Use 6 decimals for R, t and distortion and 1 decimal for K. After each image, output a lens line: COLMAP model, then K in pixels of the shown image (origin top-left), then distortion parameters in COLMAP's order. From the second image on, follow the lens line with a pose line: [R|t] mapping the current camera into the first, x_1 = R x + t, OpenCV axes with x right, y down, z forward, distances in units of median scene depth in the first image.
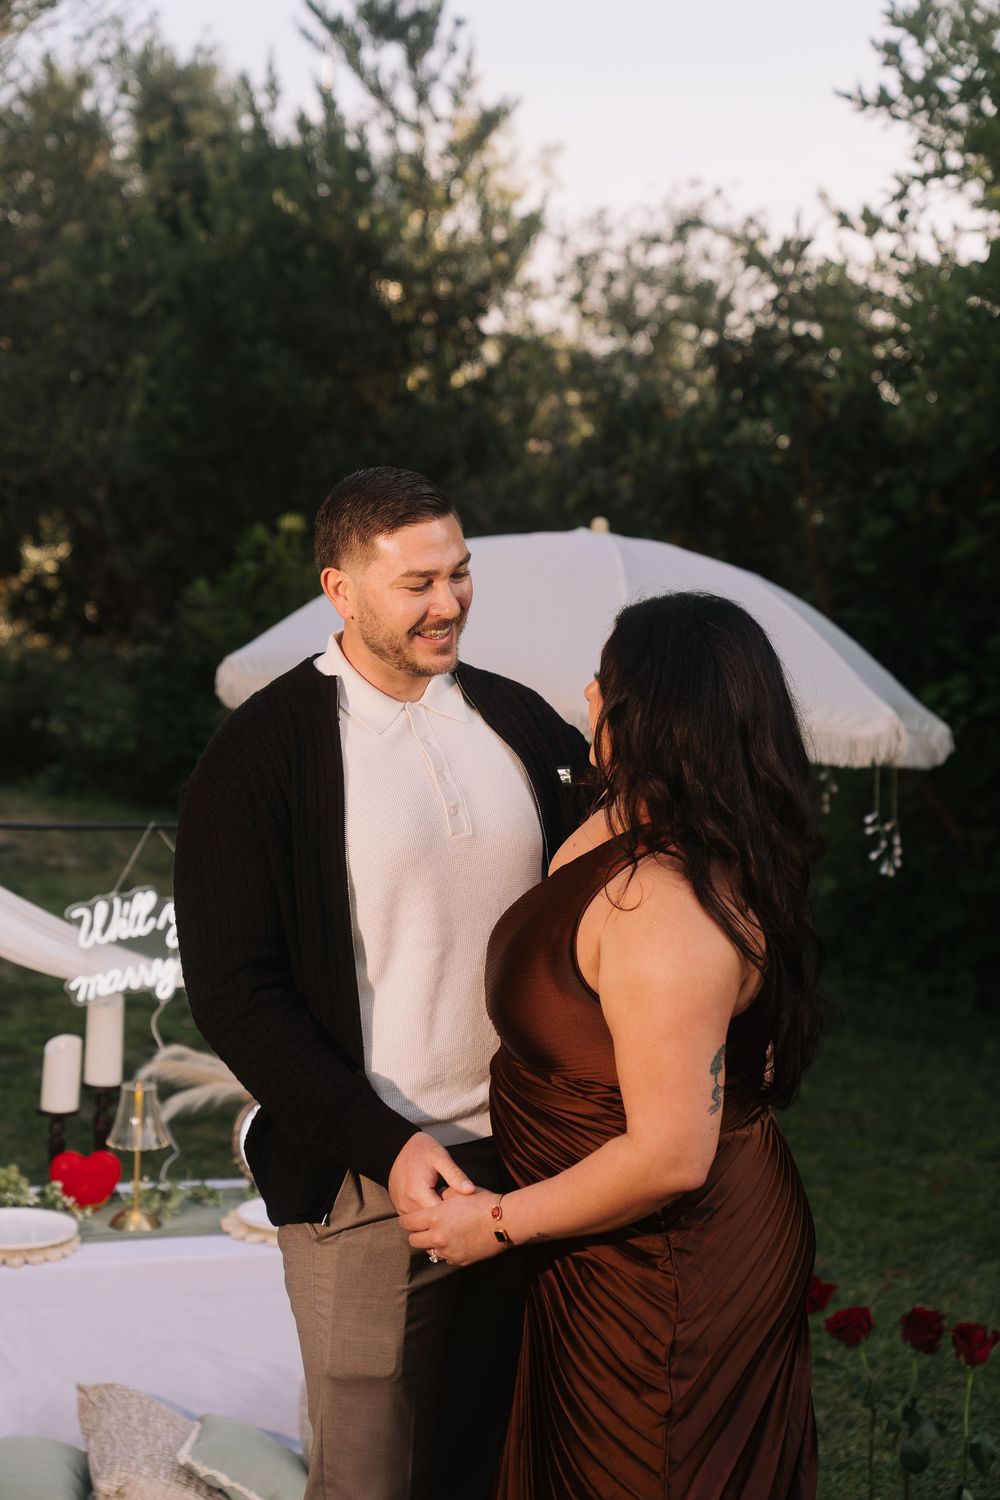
lens RADIAL K [[2709.1, 0, 498.2], [0, 2709.1, 756.1], [0, 0, 1]] dist [-0.013008, 0.000000]
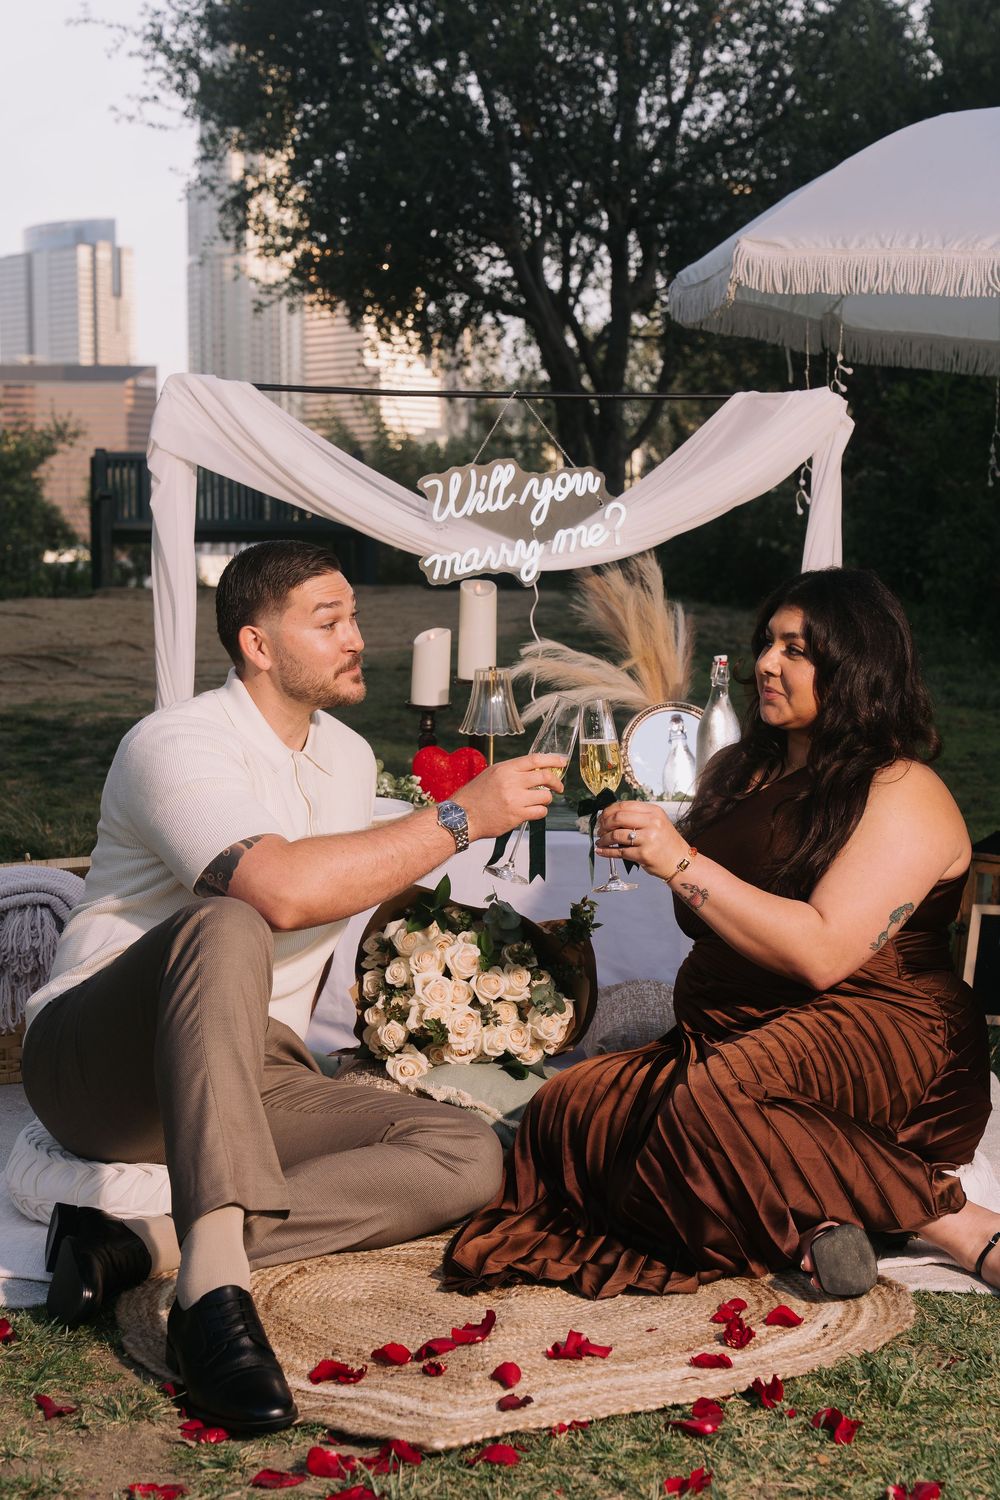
lens RADIAL K [[2478.1, 0, 494.4], [0, 2478.1, 748.9], [0, 0, 1]] dist [0.053854, 0.000000]
pose [[0.943152, 0.013763, -0.332078, 0.126828], [-0.005666, 0.999663, 0.025340, 0.106444], [0.332314, -0.022018, 0.942912, 0.162539]]
